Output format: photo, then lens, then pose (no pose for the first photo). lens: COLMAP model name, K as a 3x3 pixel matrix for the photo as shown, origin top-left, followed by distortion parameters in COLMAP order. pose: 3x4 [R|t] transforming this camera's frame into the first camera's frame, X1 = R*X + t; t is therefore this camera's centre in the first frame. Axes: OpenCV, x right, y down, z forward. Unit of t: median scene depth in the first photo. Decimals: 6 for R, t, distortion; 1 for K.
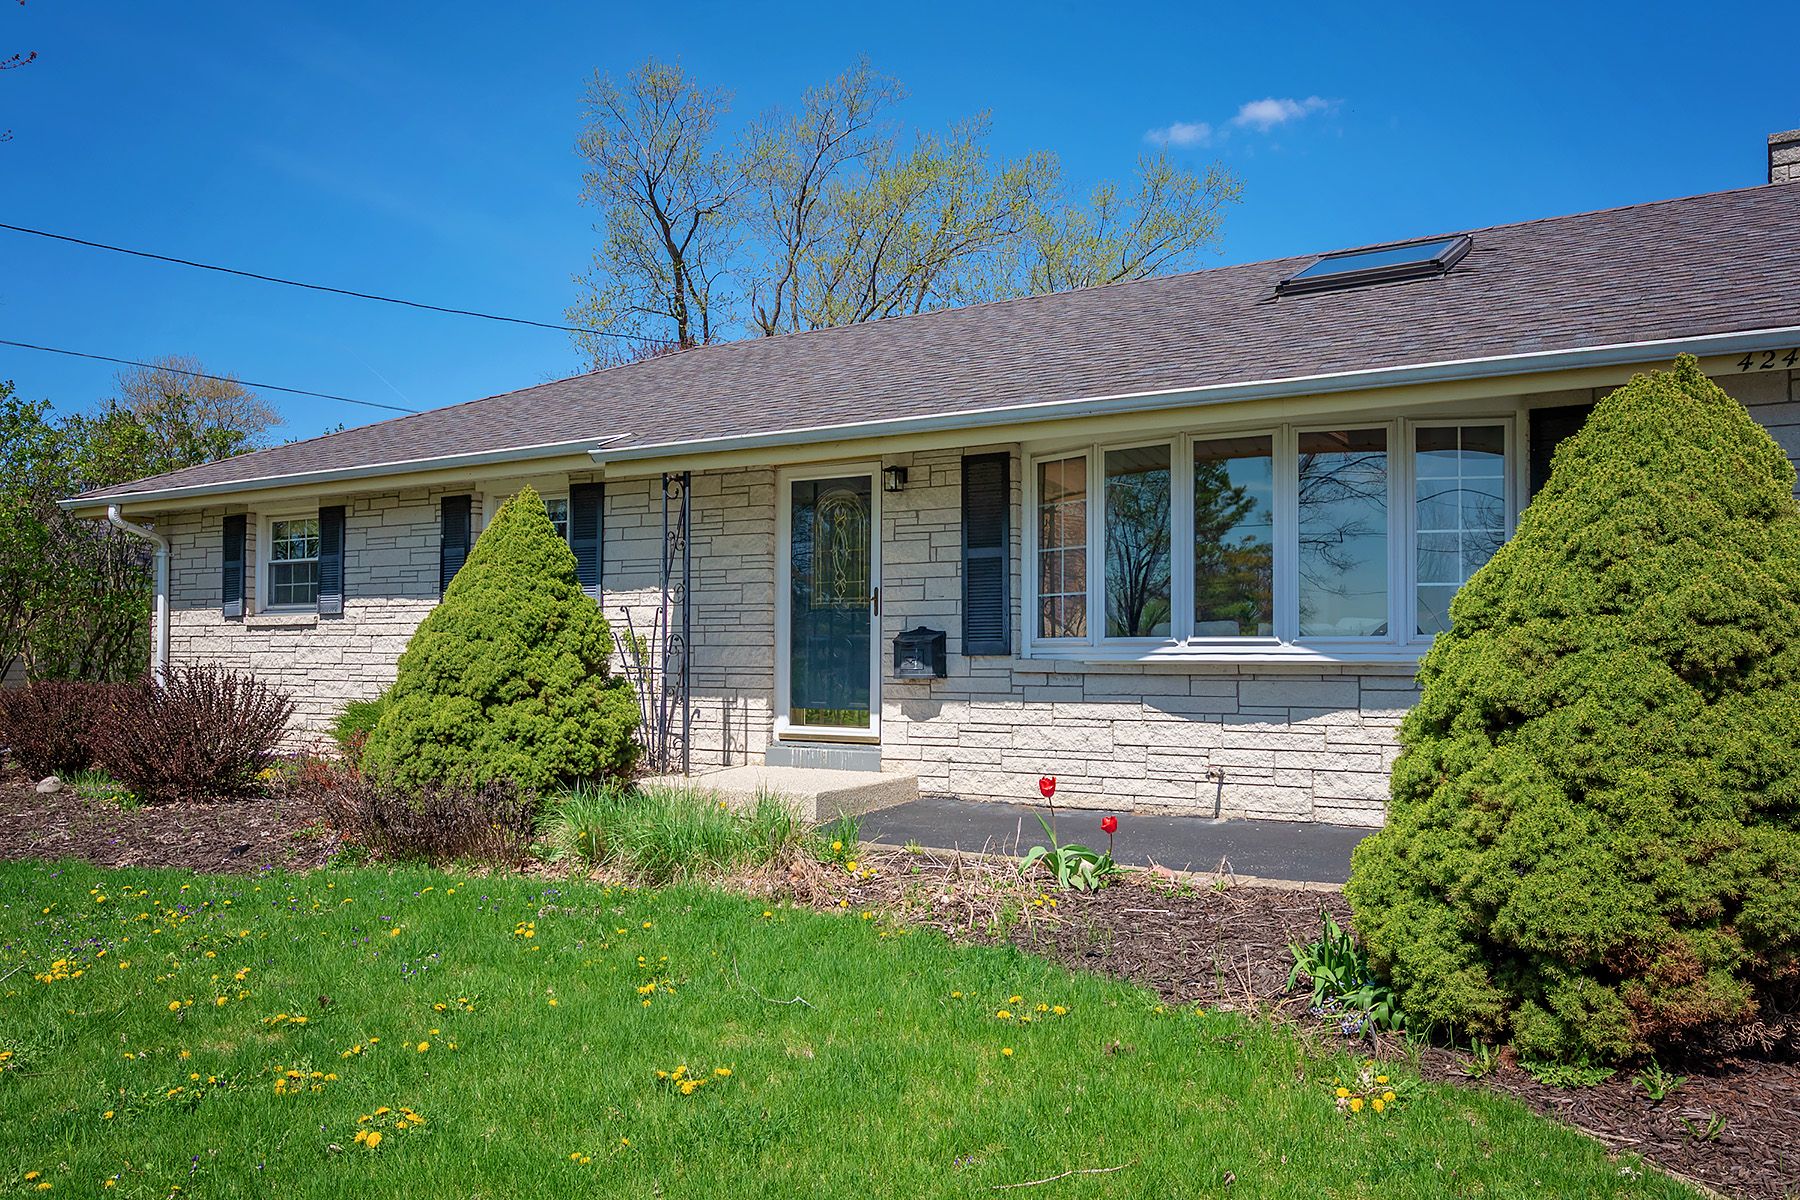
lens RADIAL K [[1388.2, 0, 904.7], [0, 1388.2, 630.3], [0, 0, 1]] dist [-0.007683, -0.002067]
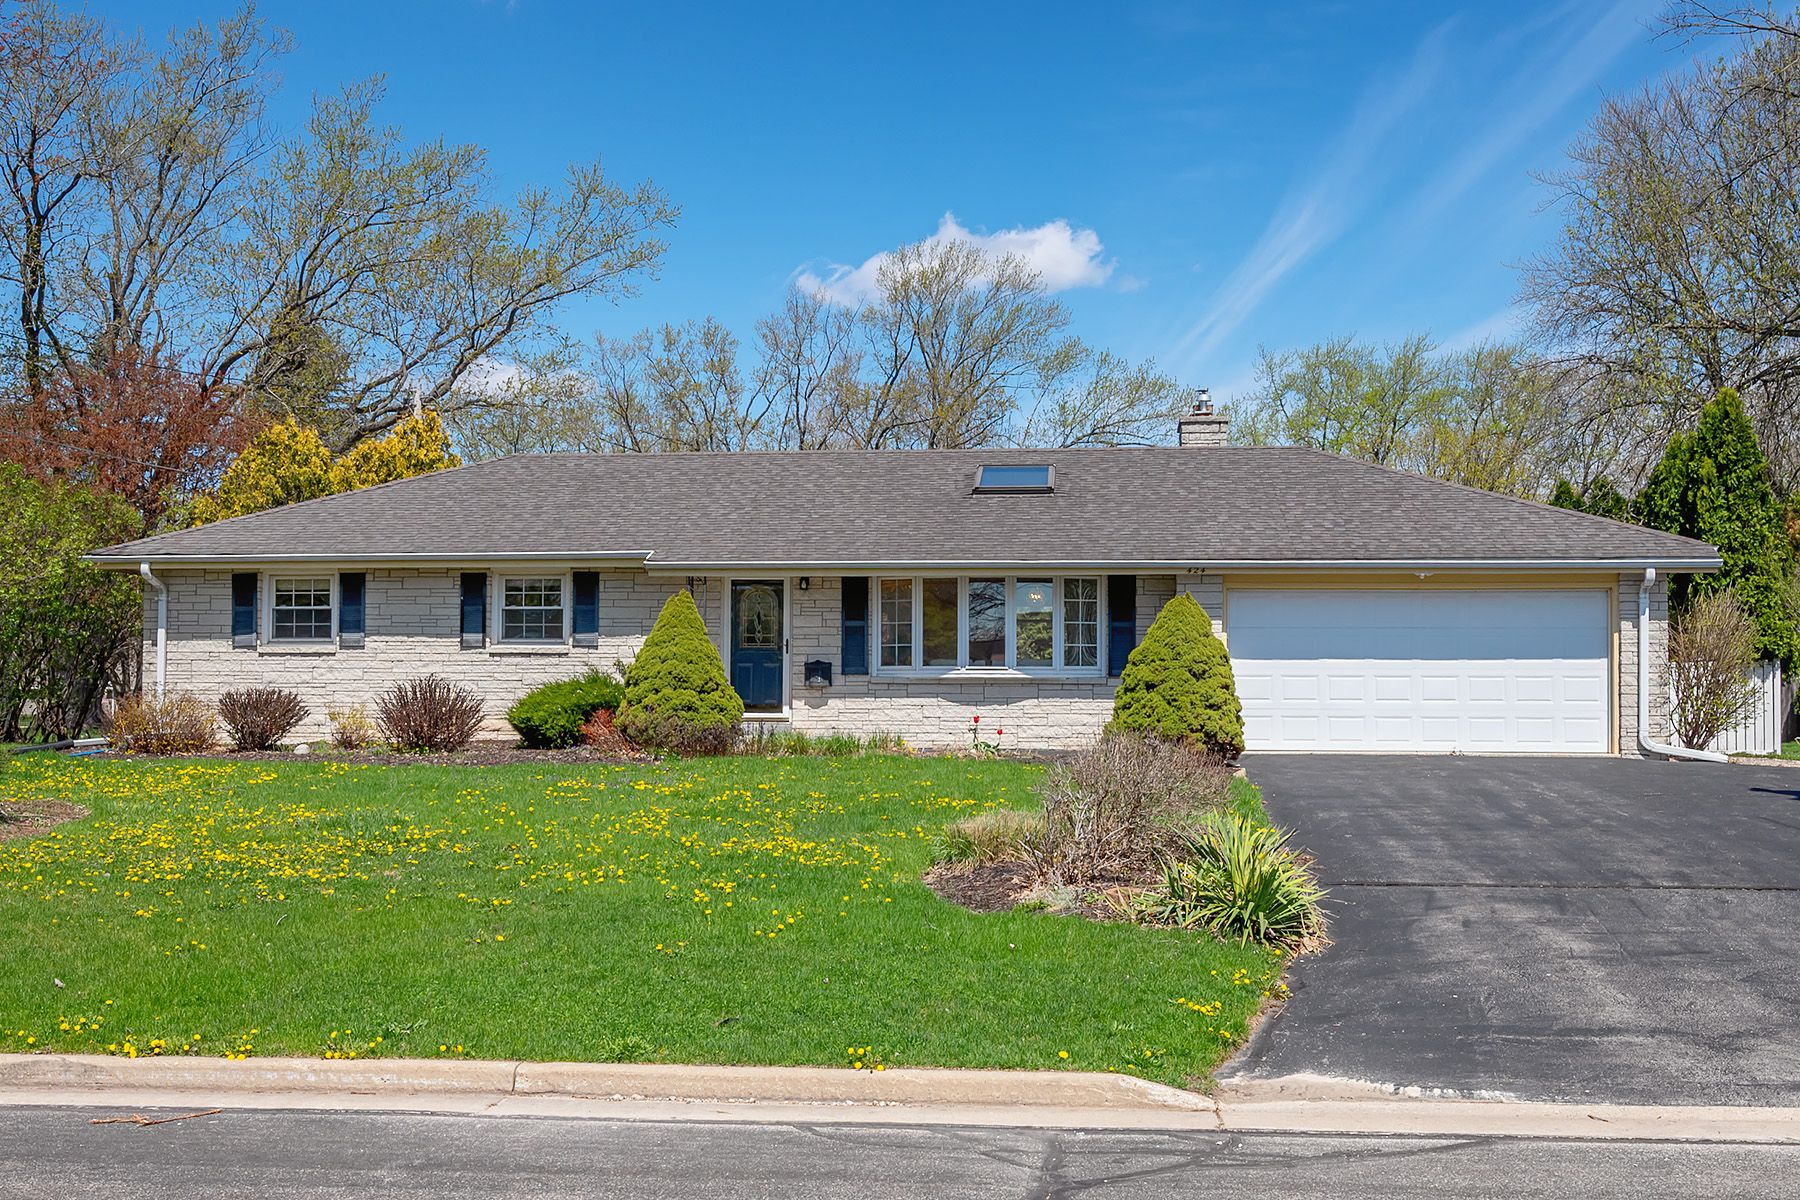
lens RADIAL K [[1717.7, 0, 901.6], [0, 1717.7, 667.3], [0, 0, 1]] dist [-0.008310, -0.006681]
pose [[0.906017, 0.010463, 0.423112, -2.320013], [-0.010870, 0.999940, -0.001450, 0.025268], [-0.423102, -0.003285, 0.906076, -3.183669]]
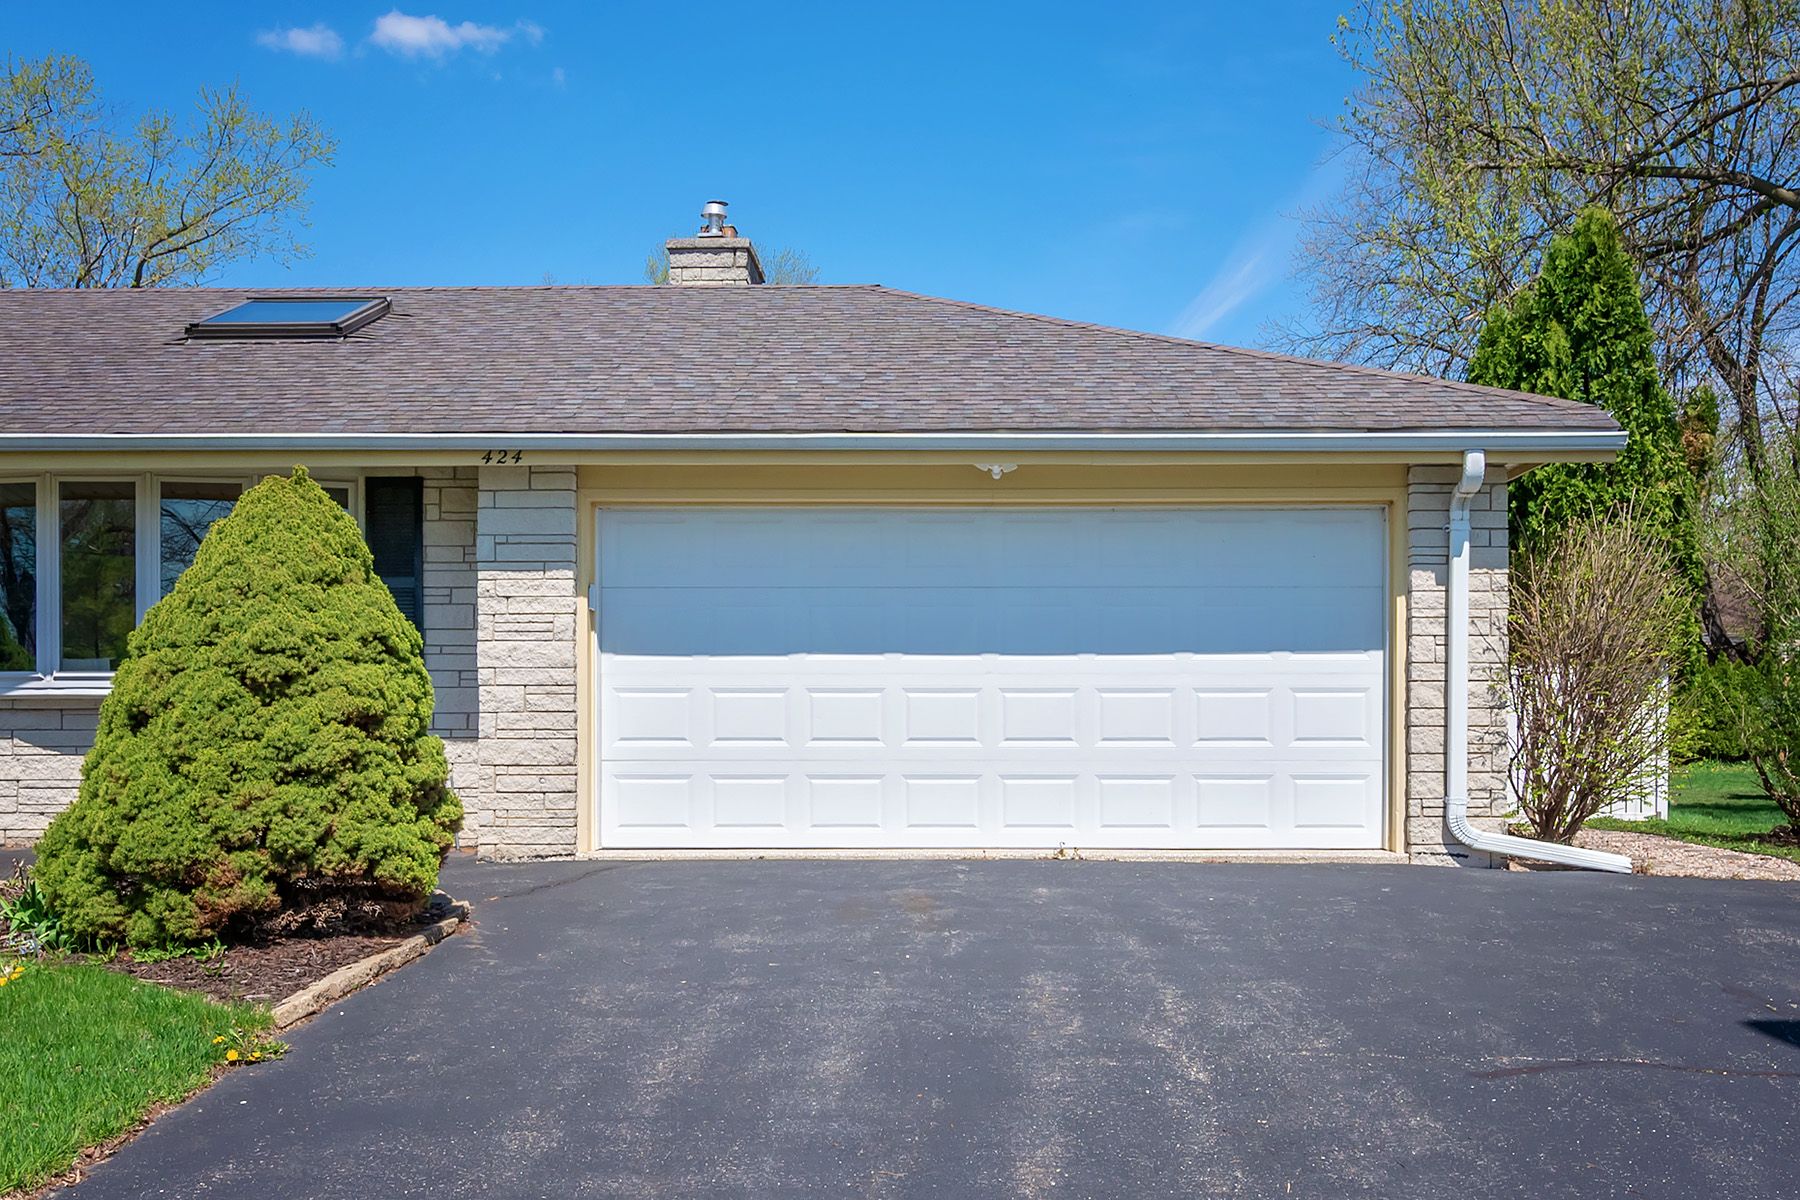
lens RADIAL K [[1690.8, 0, 901.4], [0, 1690.8, 735.9], [0, 0, 1]] dist [0.005029, -0.001953]
pose [[0.858354, -0.007133, 0.513008, 0.219111], [-0.008237, 0.999583, 0.027680, 0.027497], [-0.512992, -0.027985, 0.857937, -0.892711]]
